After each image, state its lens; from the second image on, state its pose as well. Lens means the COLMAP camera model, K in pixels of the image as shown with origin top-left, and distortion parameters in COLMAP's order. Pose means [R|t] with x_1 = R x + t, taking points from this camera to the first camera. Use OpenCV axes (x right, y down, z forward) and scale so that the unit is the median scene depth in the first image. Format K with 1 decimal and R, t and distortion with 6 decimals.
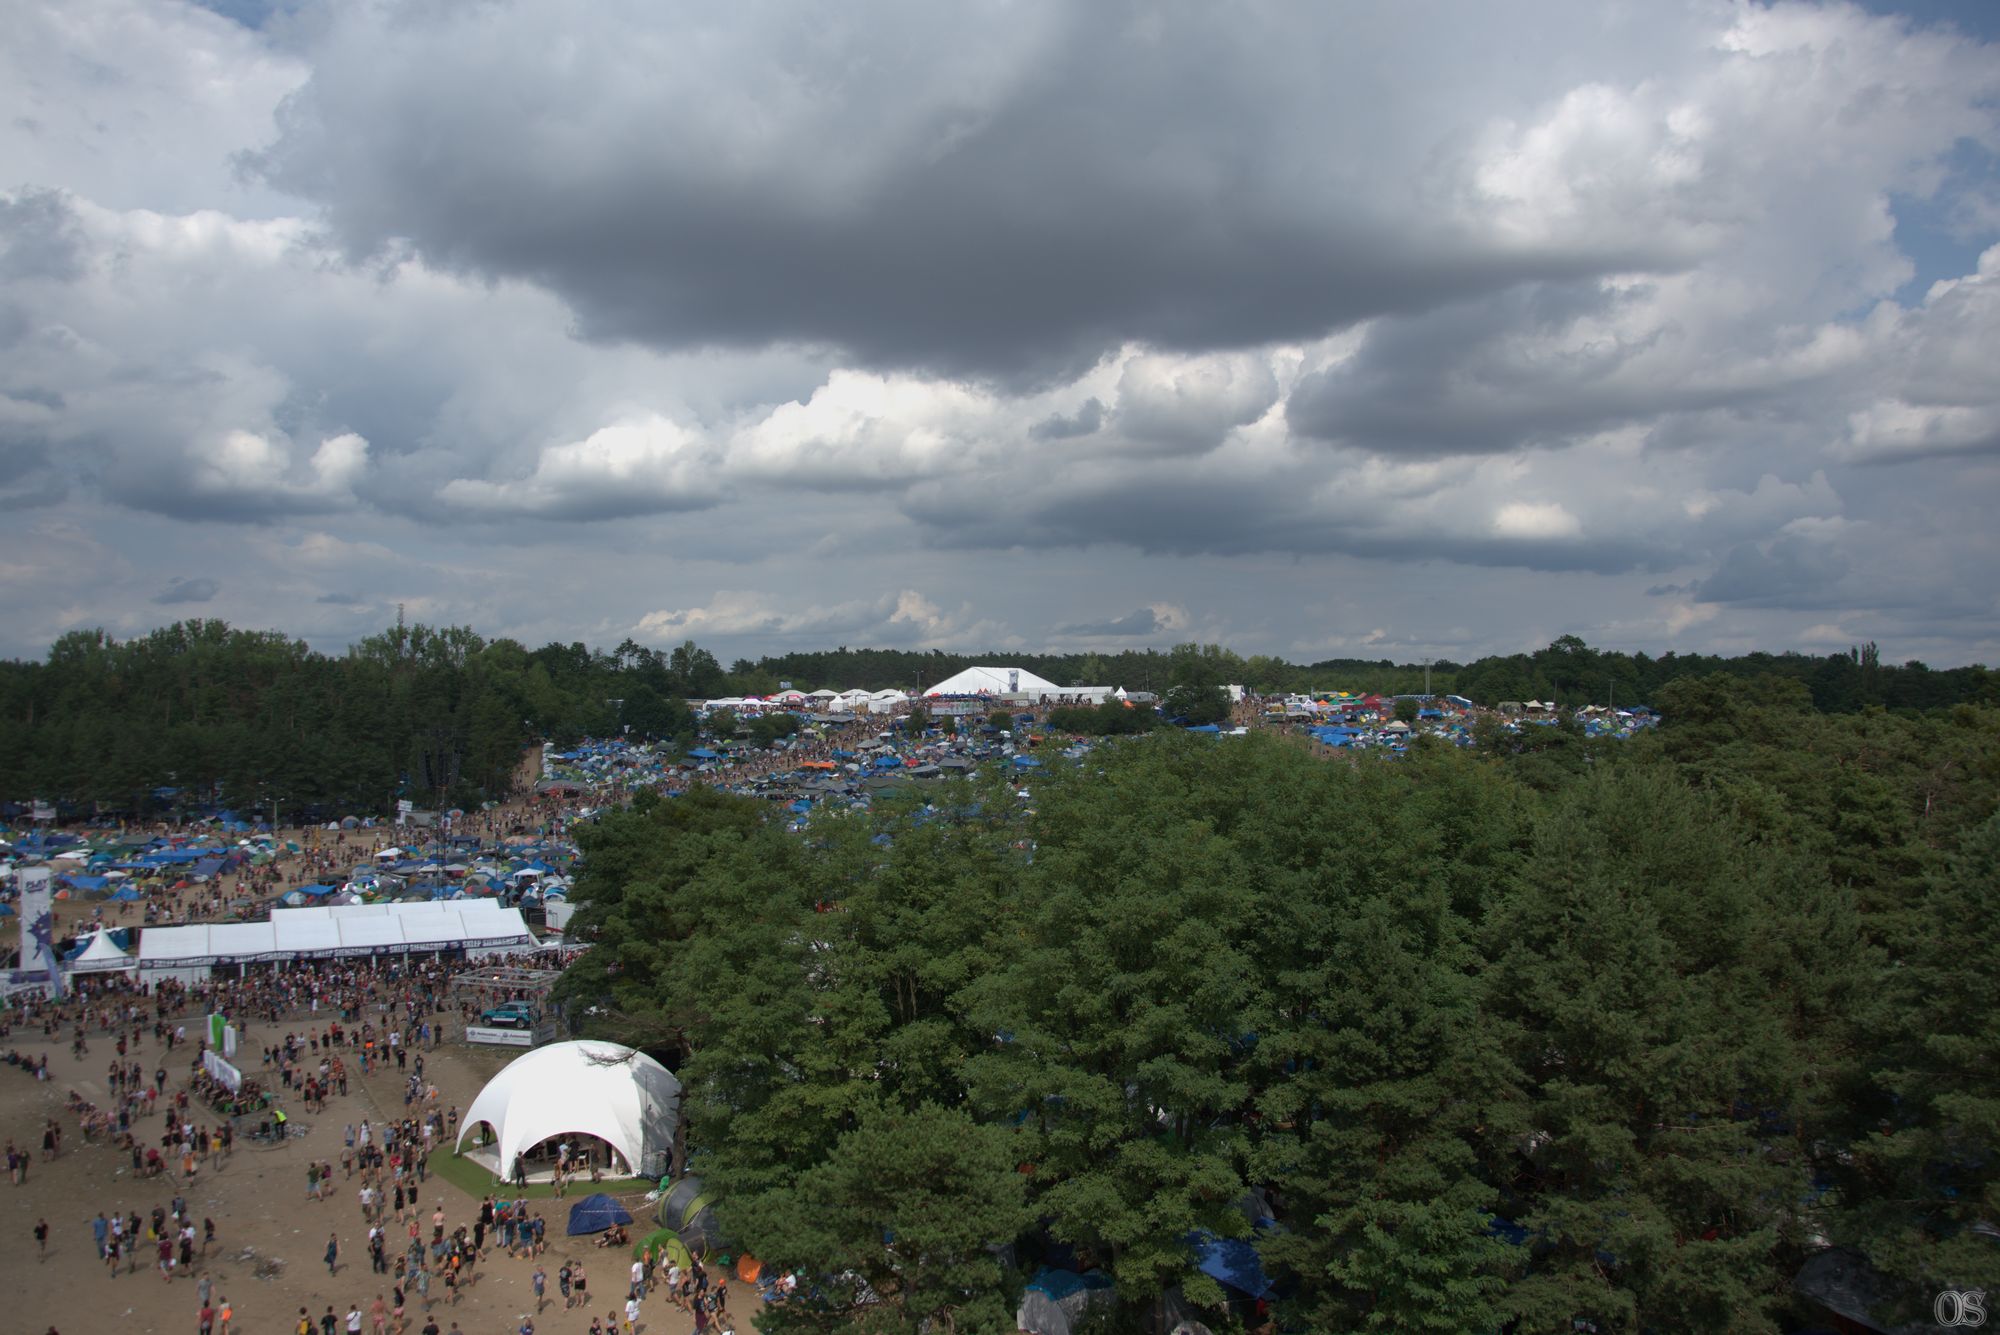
lens RADIAL K [[1524.8, 0, 978.8], [0, 1524.8, 664.7], [0, 0, 1]] dist [-0.163469, 0.113844]
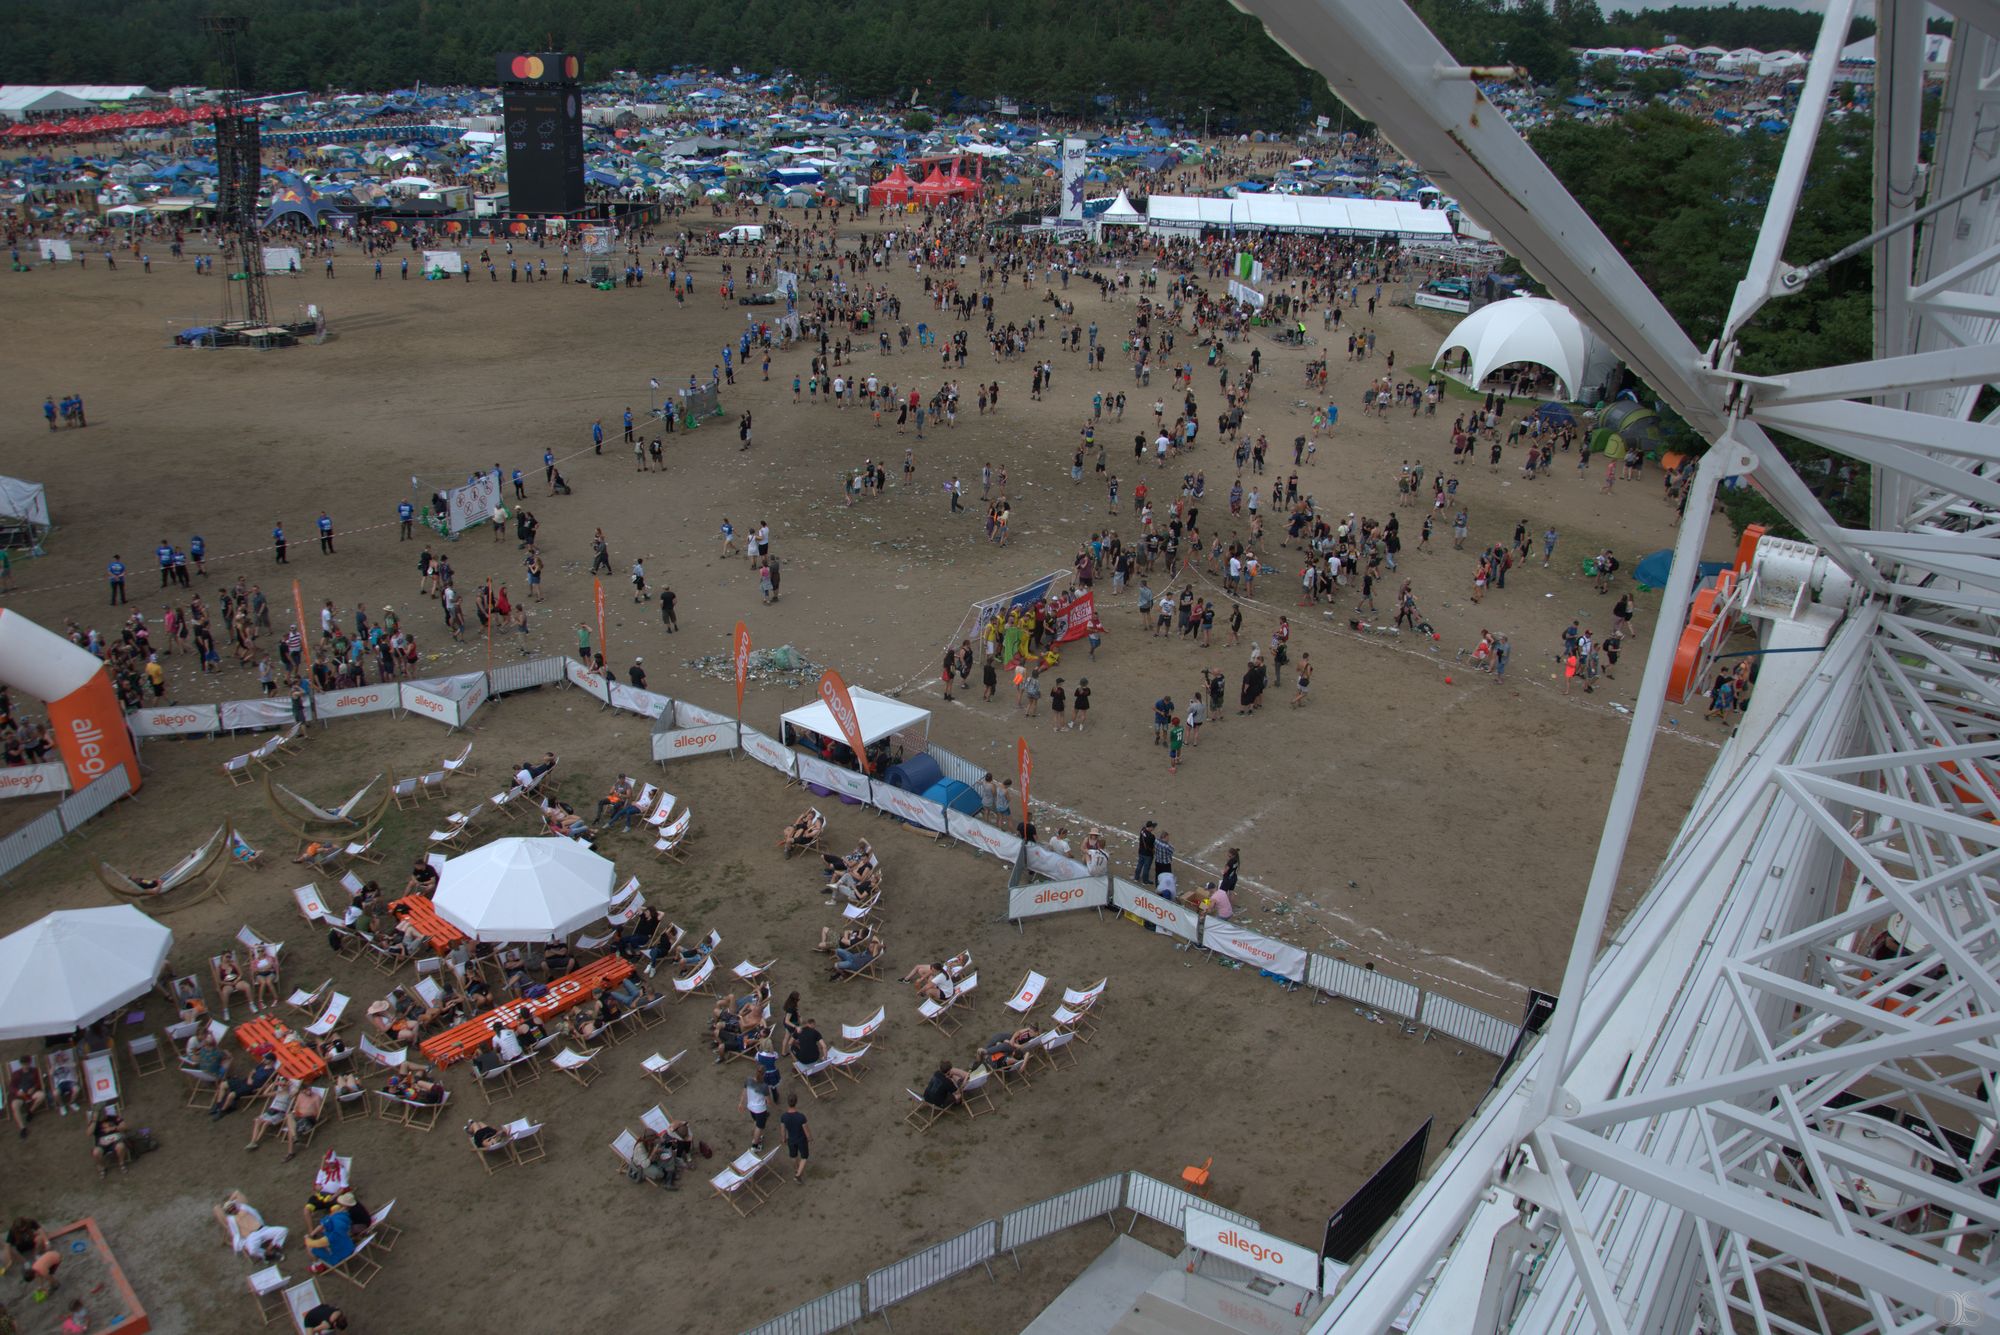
lens RADIAL K [[1524.8, 0, 962.7], [0, 1524.8, 683.4], [0, 0, 1]] dist [-0.163469, 0.113844]
pose [[0.868748, 0.230068, -0.438573, -0.022600], [-0.027395, 0.906518, 0.421277, 0.011005], [0.494496, -0.353969, 0.793838, -0.129851]]
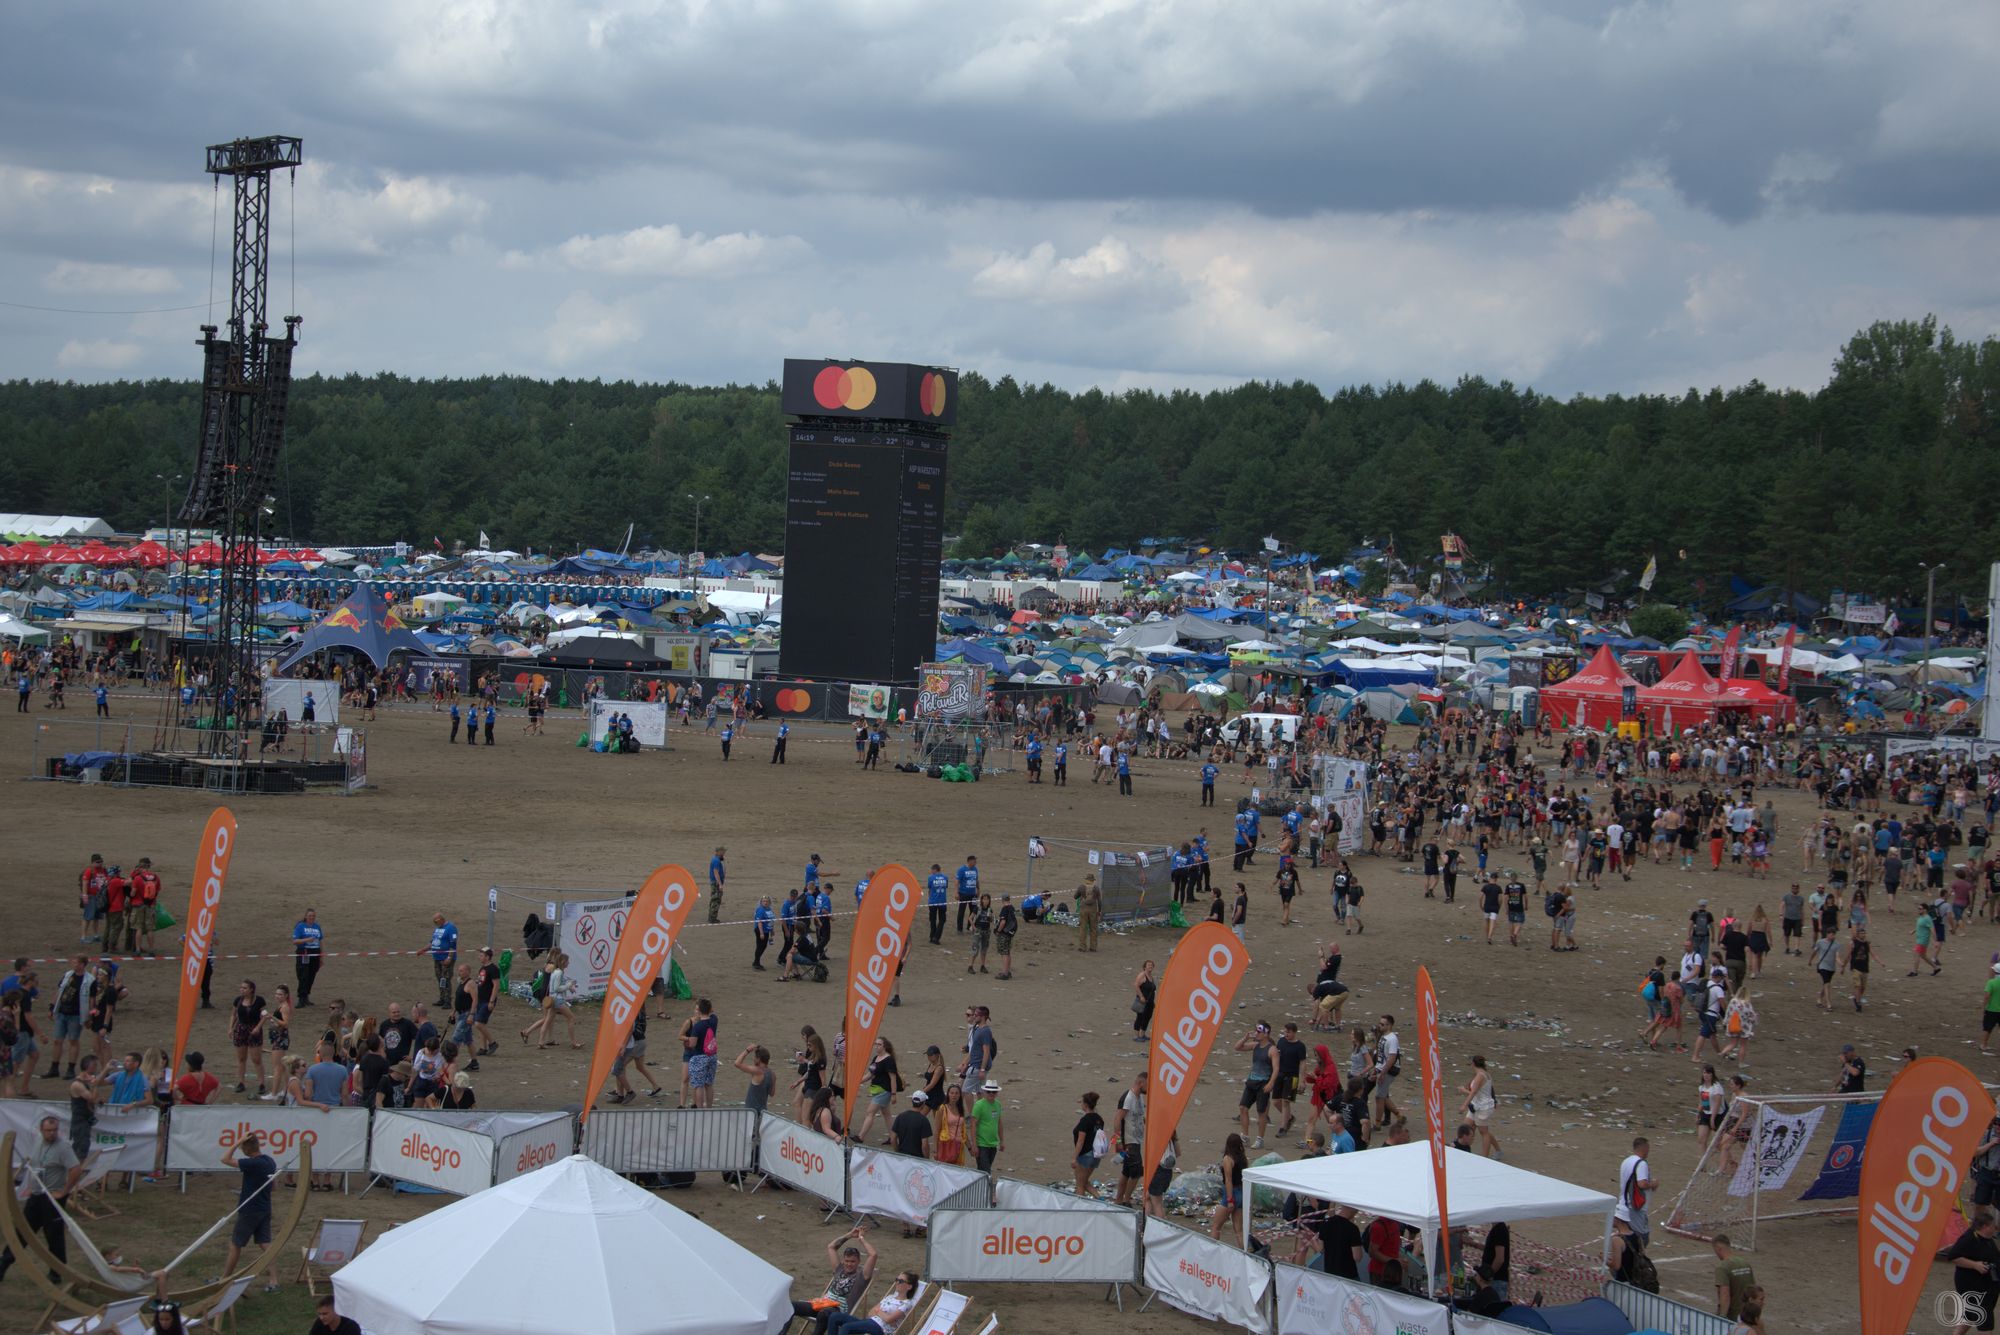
lens RADIAL K [[3317.6, 0, 990.4], [0, 3317.6, 725.0], [0, 0, 1]] dist [0.264965, 0.000000]
pose [[0.734693, 0.067440, -0.675039, -0.018233], [-0.044157, 0.997690, 0.051615, 0.073491], [0.676961, -0.008113, 0.735974, -0.127511]]
